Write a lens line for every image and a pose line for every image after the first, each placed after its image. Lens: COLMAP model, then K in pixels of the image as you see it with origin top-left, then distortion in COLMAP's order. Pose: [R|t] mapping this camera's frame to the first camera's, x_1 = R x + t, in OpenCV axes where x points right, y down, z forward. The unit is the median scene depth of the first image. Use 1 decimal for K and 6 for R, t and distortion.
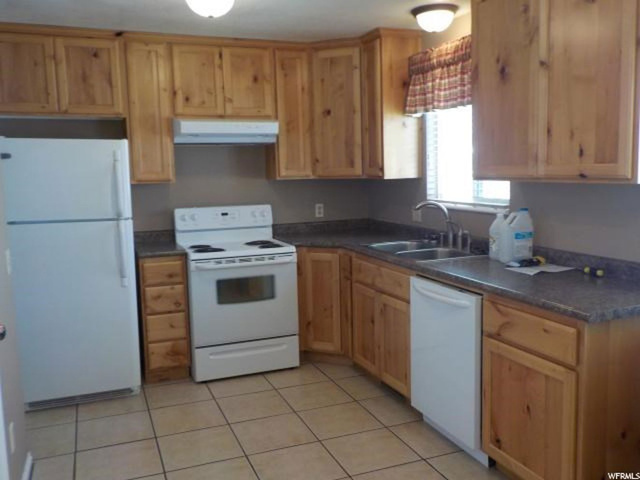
lens RADIAL K [[592.9, 0, 322.6], [0, 592.9, 239.8], [0, 0, 1]] dist [0.015945, 0.000000]
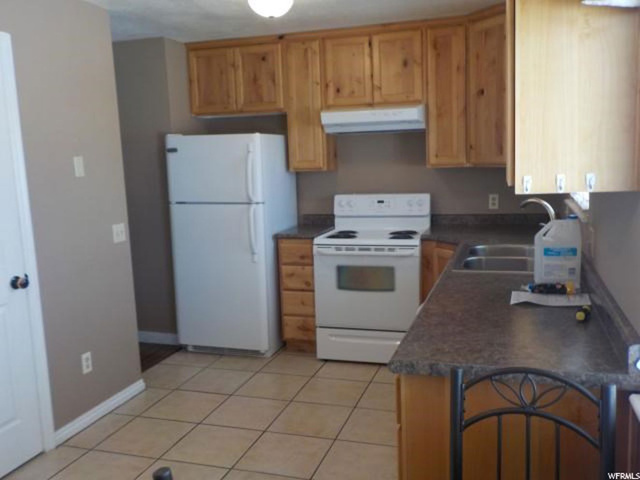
lens RADIAL K [[592.9, 0, 322.9], [0, 592.9, 240.1], [0, 0, 1]] dist [0.015945, 0.000000]
pose [[0.773776, 0.084616, -0.627782, 0.449724], [-0.059505, 0.996365, 0.060952, -0.038693], [0.630658, -0.009807, 0.775999, 0.180387]]
